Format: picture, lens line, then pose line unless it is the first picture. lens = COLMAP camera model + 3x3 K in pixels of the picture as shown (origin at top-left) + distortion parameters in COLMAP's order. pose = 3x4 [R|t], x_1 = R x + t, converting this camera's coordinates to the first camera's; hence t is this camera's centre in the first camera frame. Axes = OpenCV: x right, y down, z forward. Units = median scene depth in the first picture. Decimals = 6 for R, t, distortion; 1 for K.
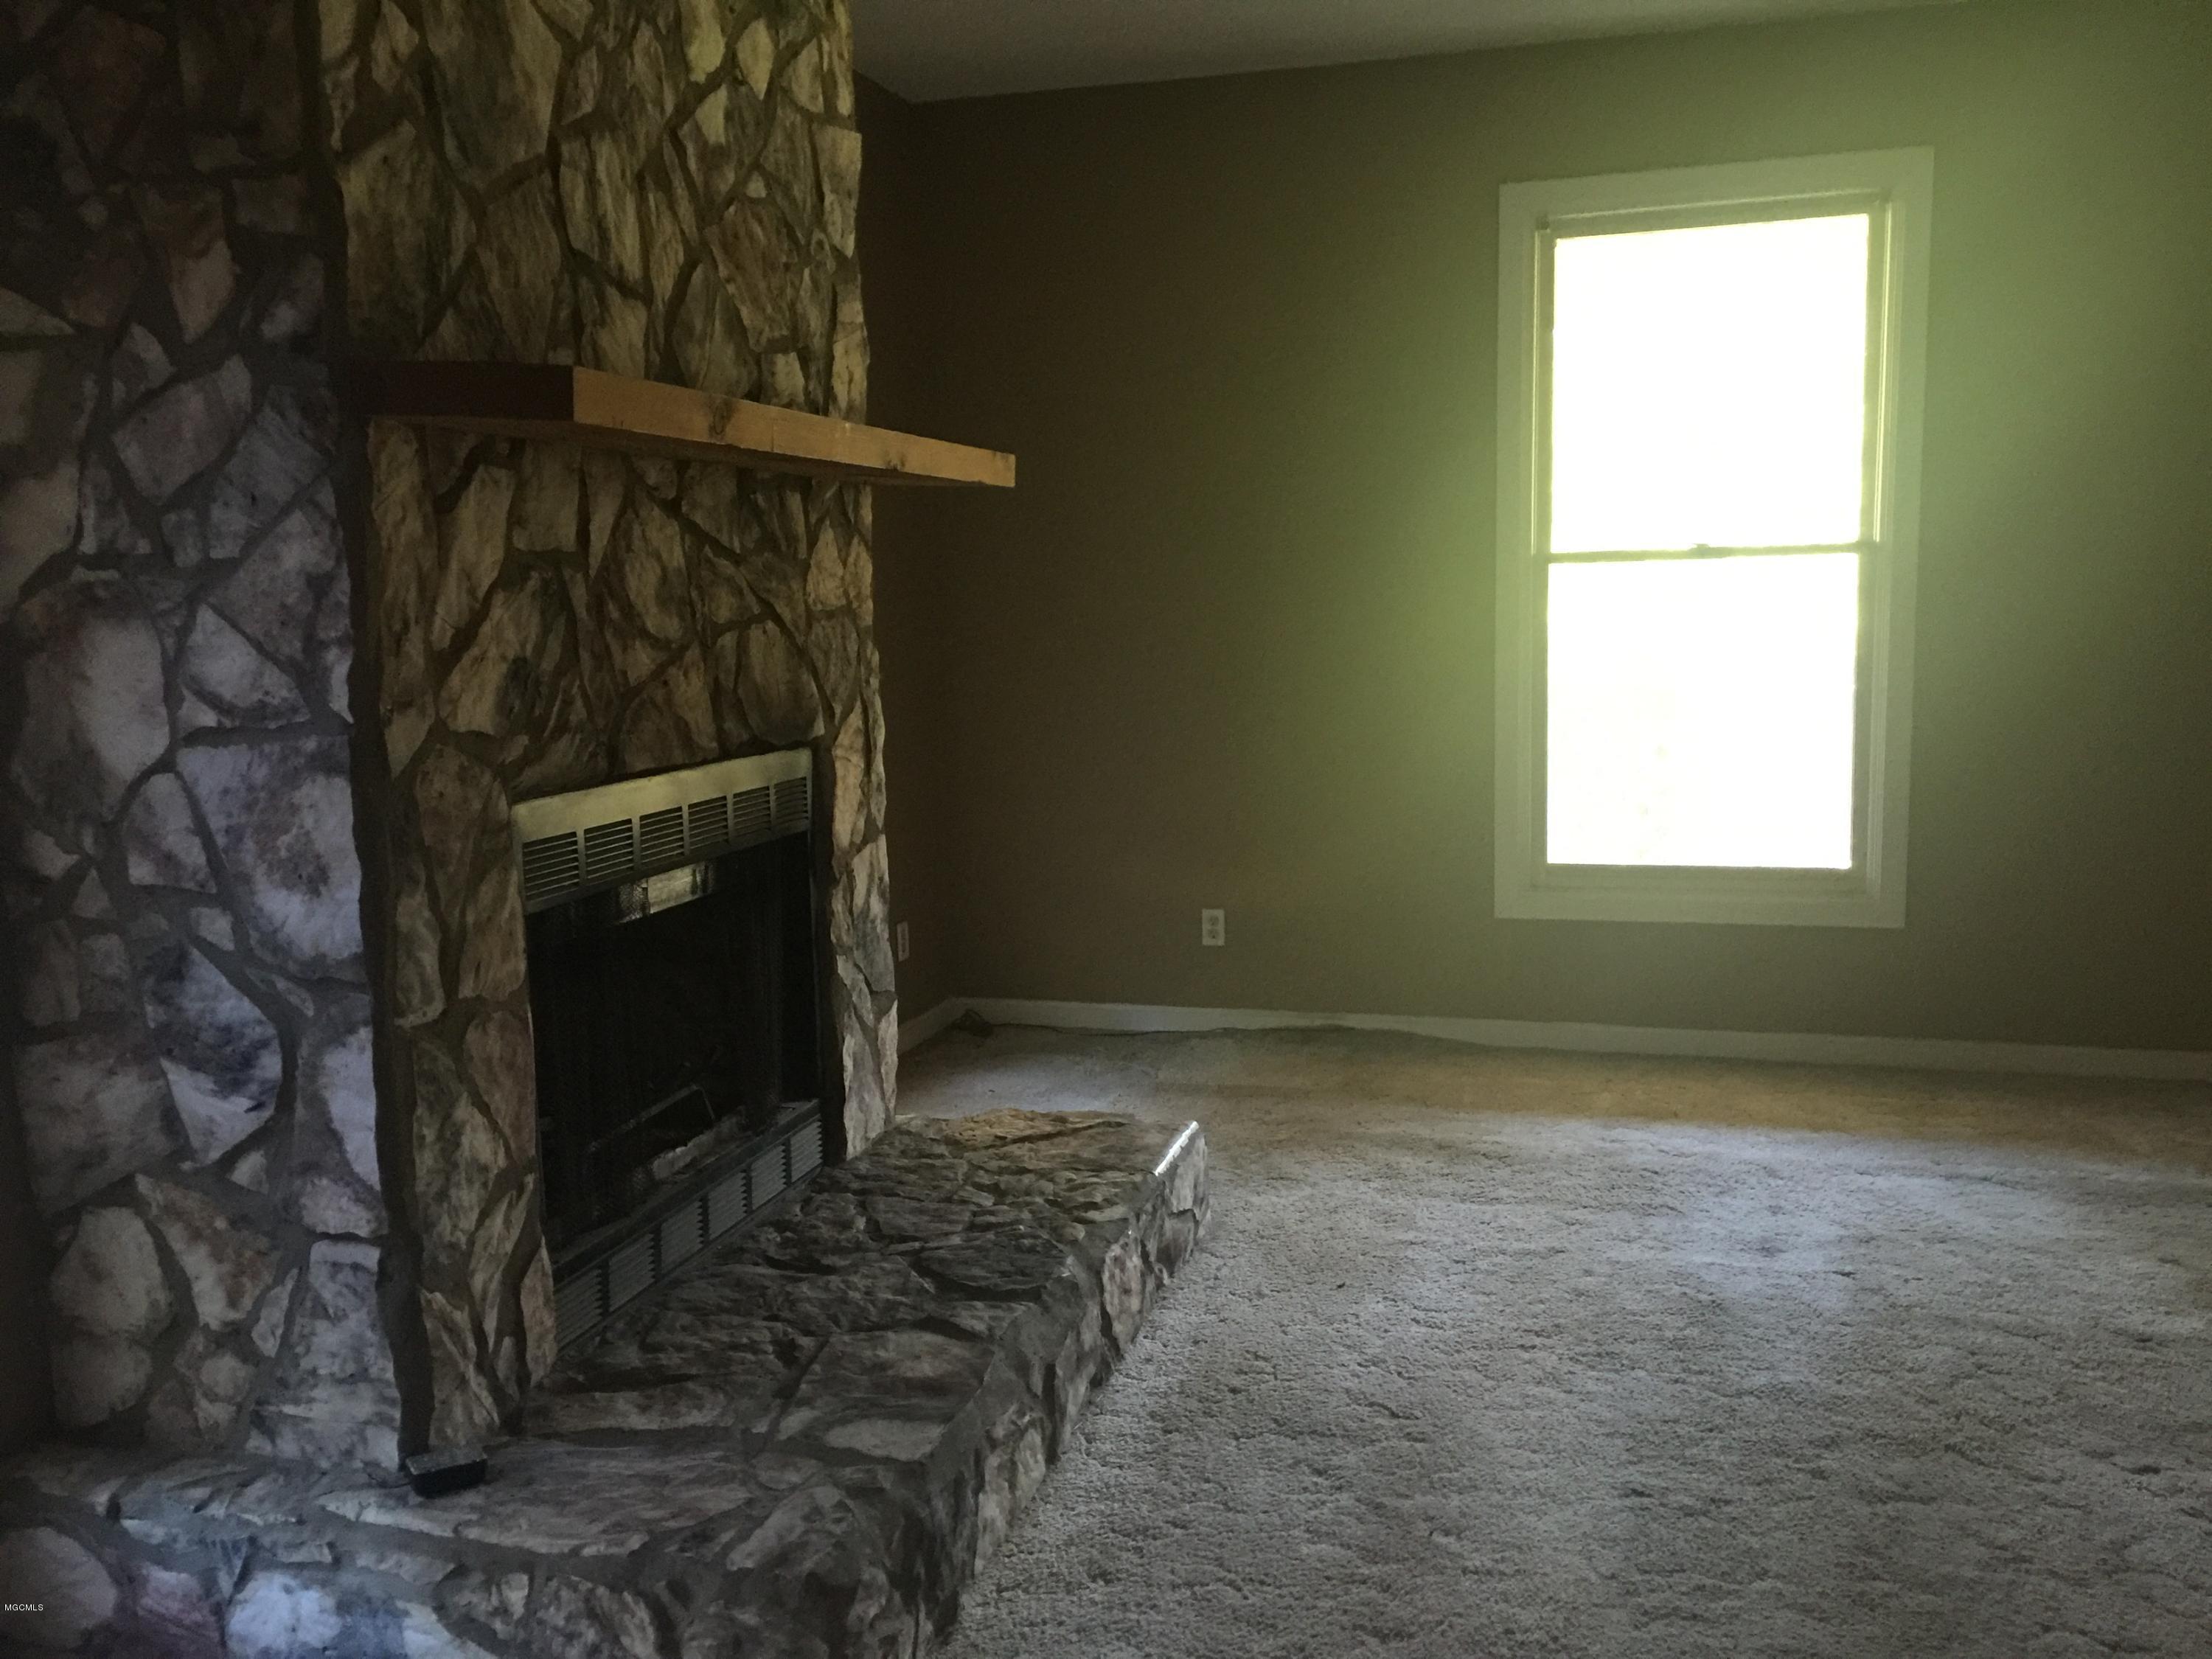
lens RADIAL K [[1874.8, 0, 1115.1], [0, 1874.8, 839.4], [0, 0, 1]] dist [0.067185, -0.084158]
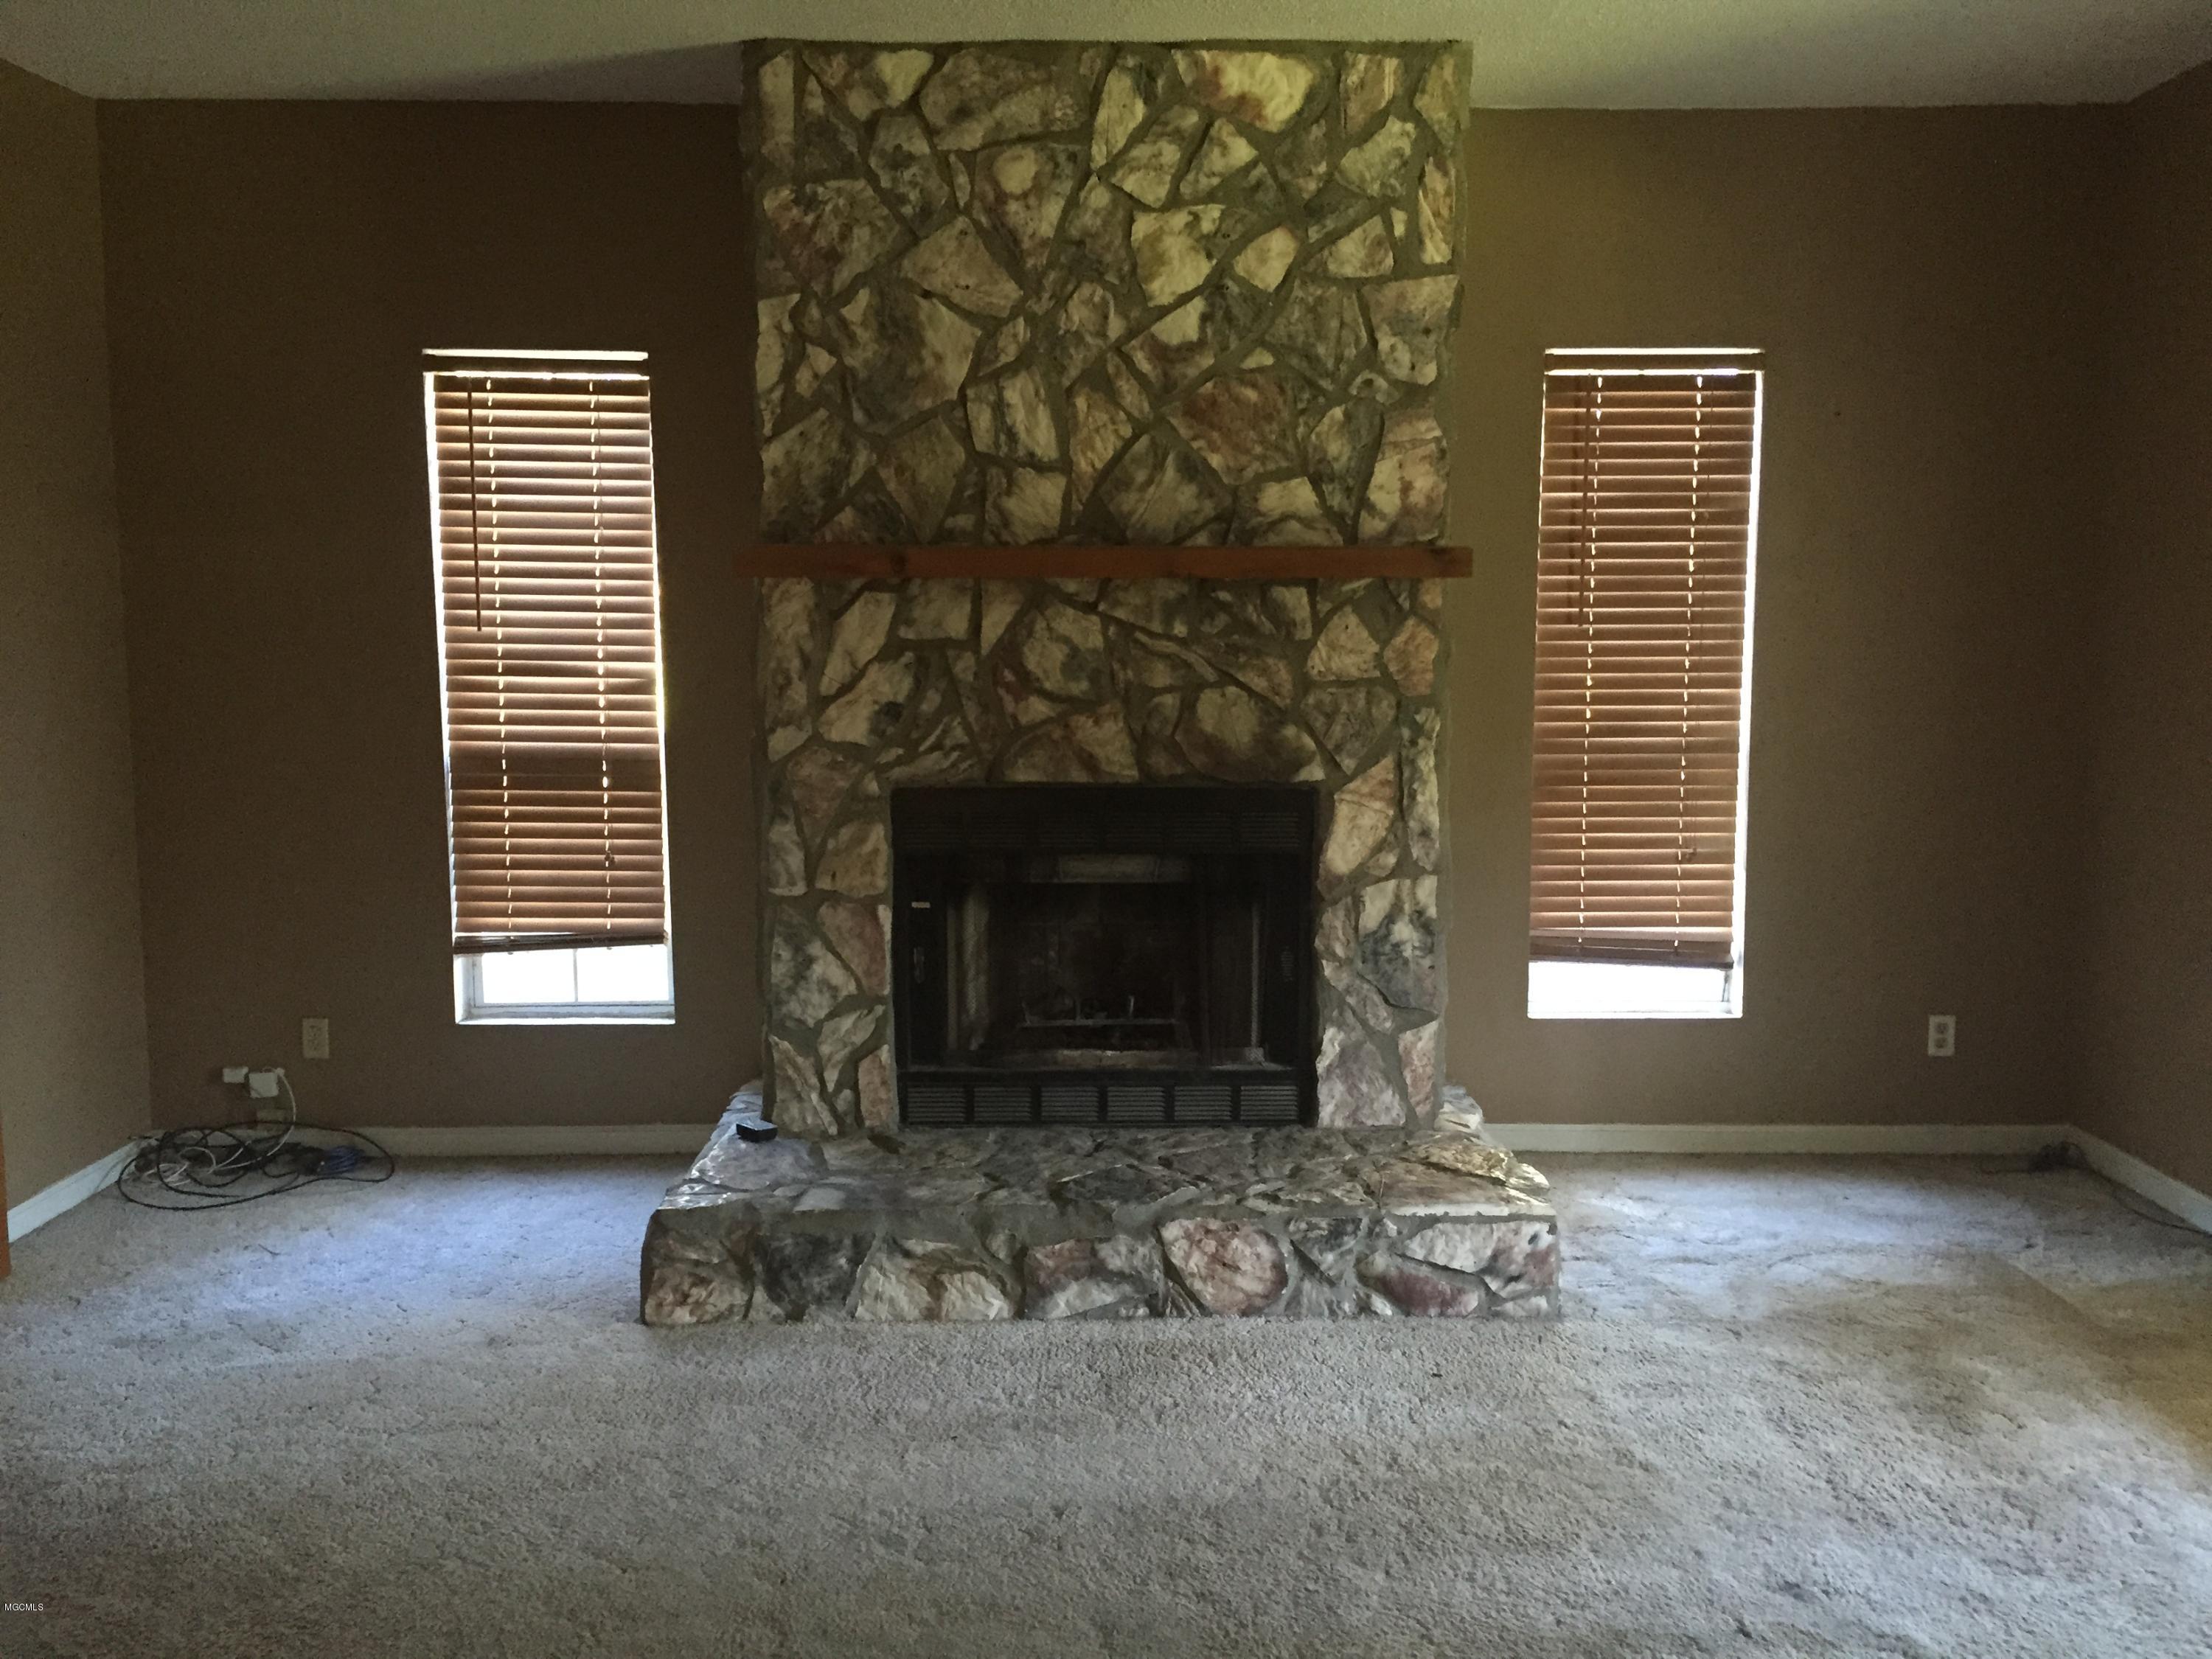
lens RADIAL K [[1878.7, 0, 1117.1], [0, 1878.7, 835.8], [0, 0, 1]] dist [0.065959, -0.078715]
pose [[0.278915, 0.130433, -0.951417, 1.325540], [-0.131249, 0.986614, 0.096781, -0.162762], [0.951304, 0.097879, 0.292301, 0.685575]]
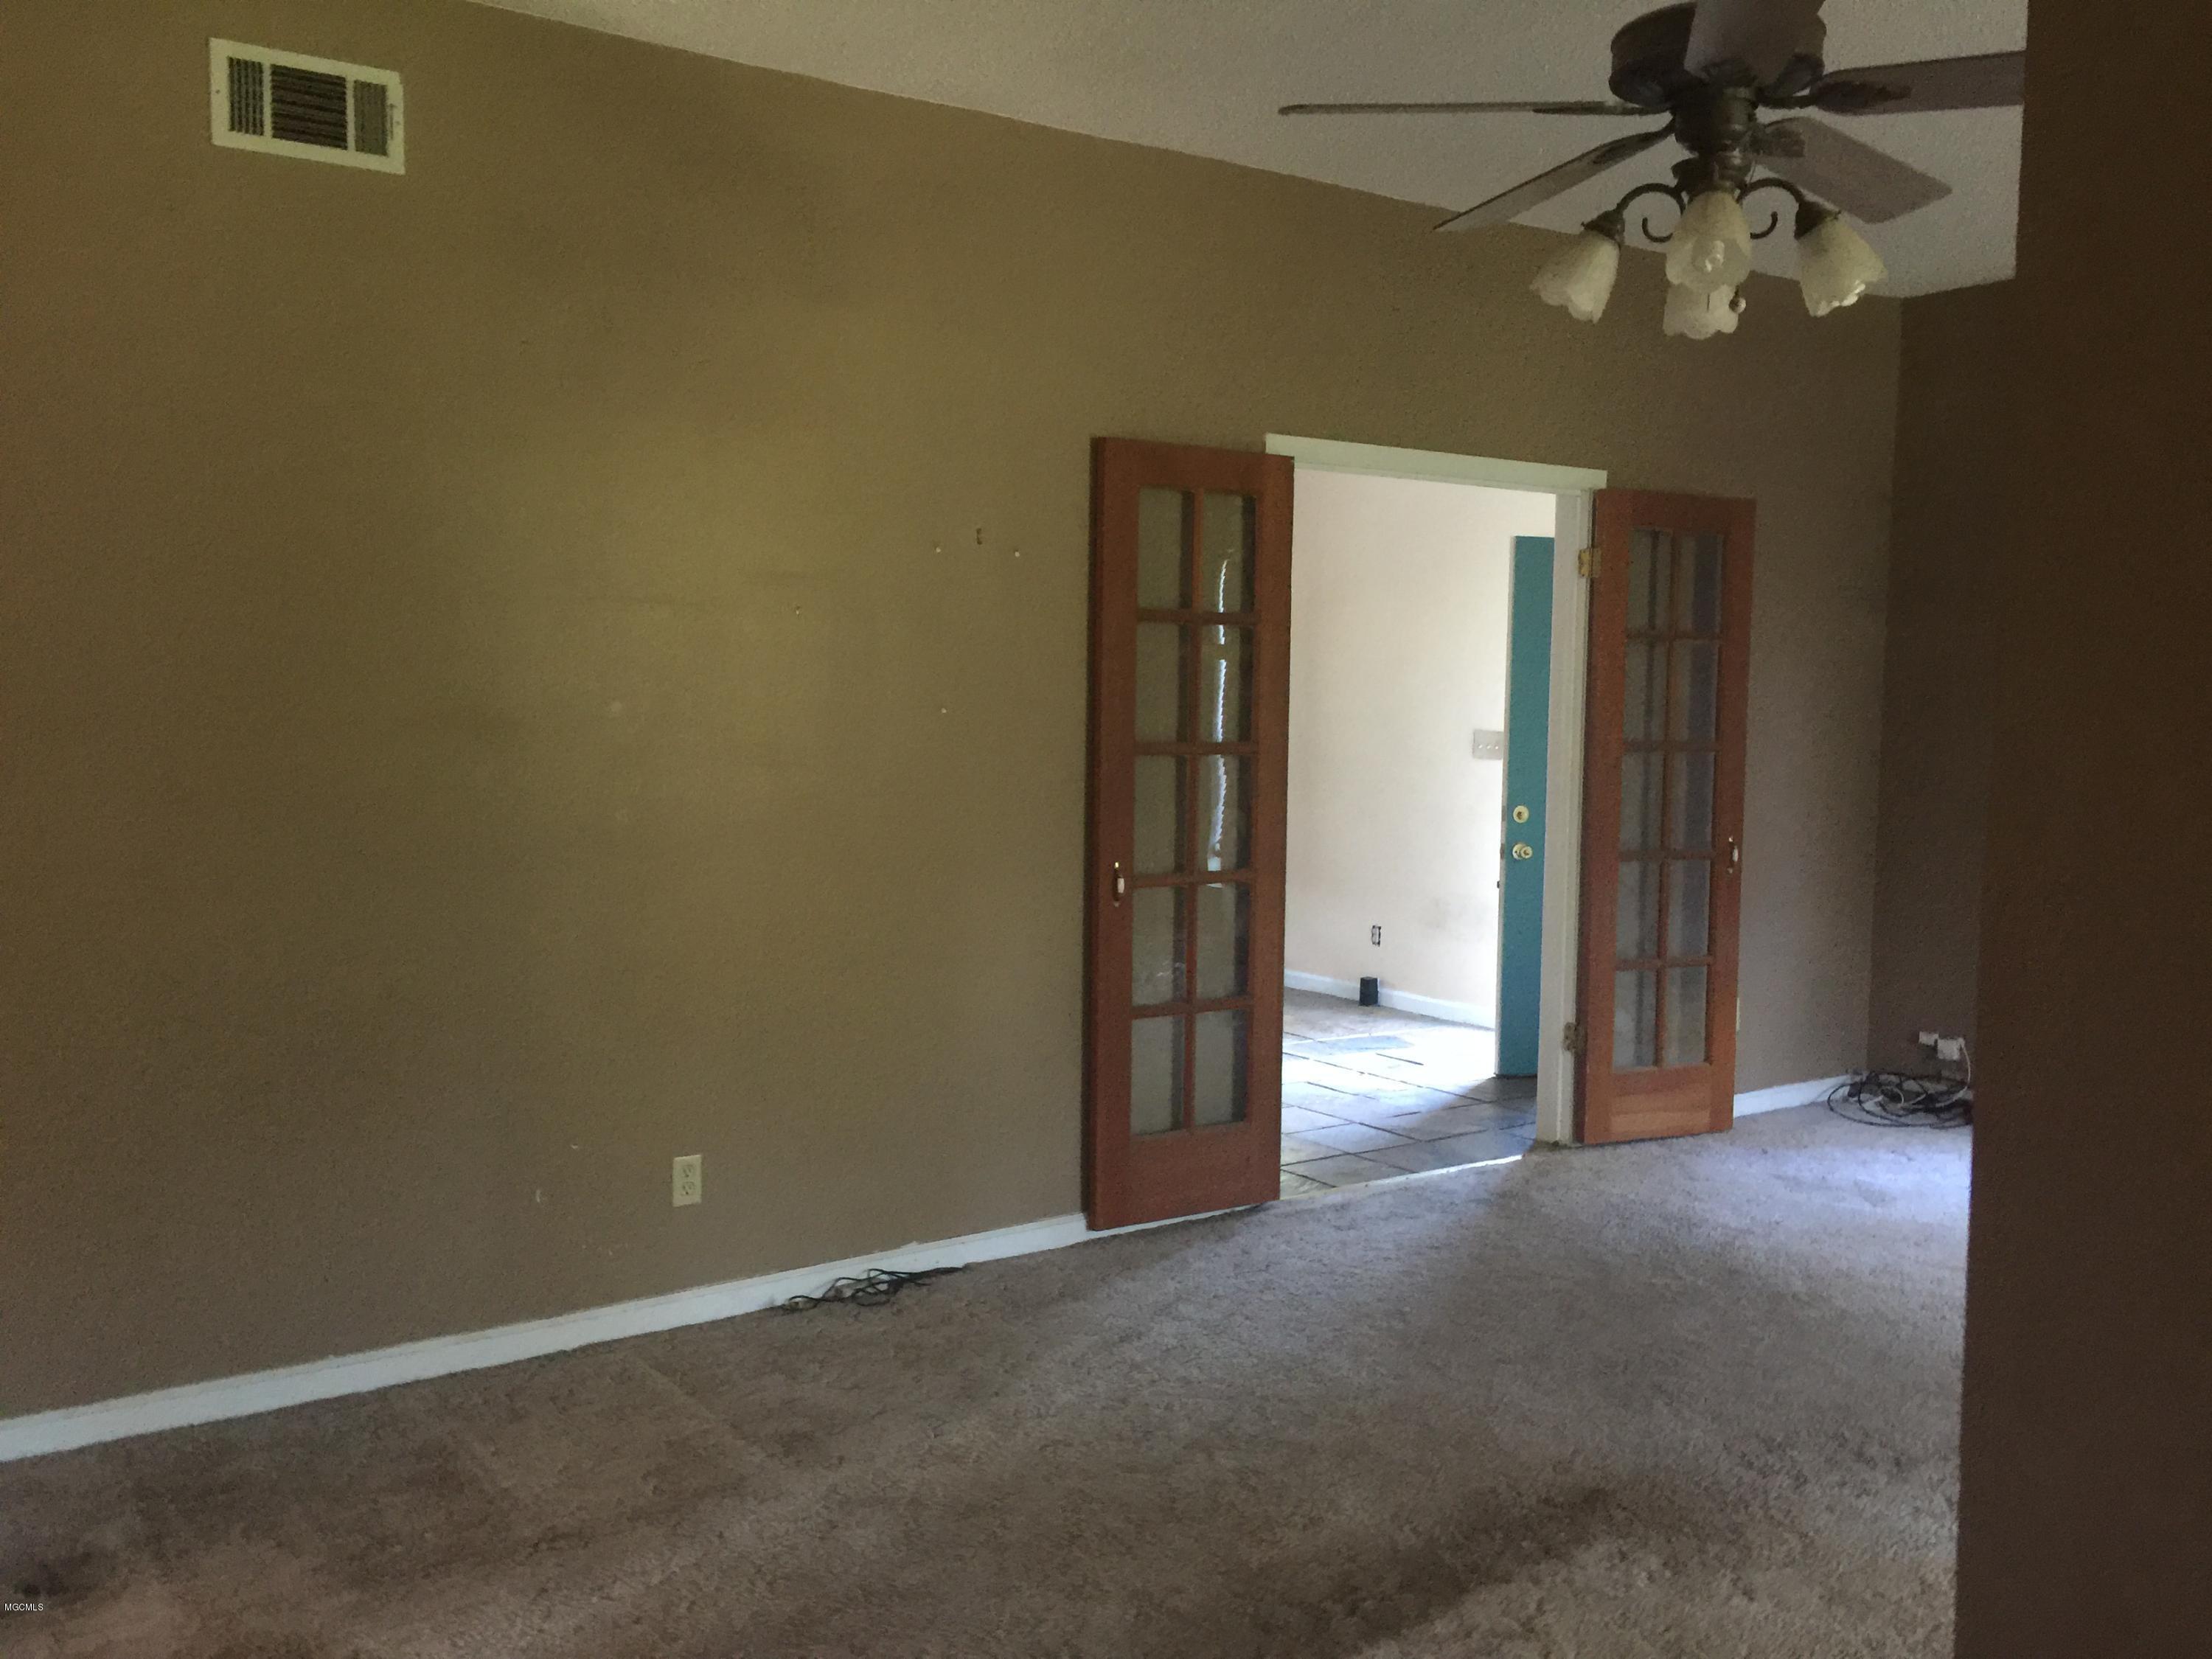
lens RADIAL K [[1874.8, 0, 1106.9], [0, 1874.8, 830.3], [0, 0, 1]] dist [0.067185, -0.084158]
pose [[-0.633193, 0.063277, -0.771403, 1.798142], [-0.100689, 0.981449, 0.163157, -0.173363], [0.767416, 0.180982, -0.615075, 1.053391]]
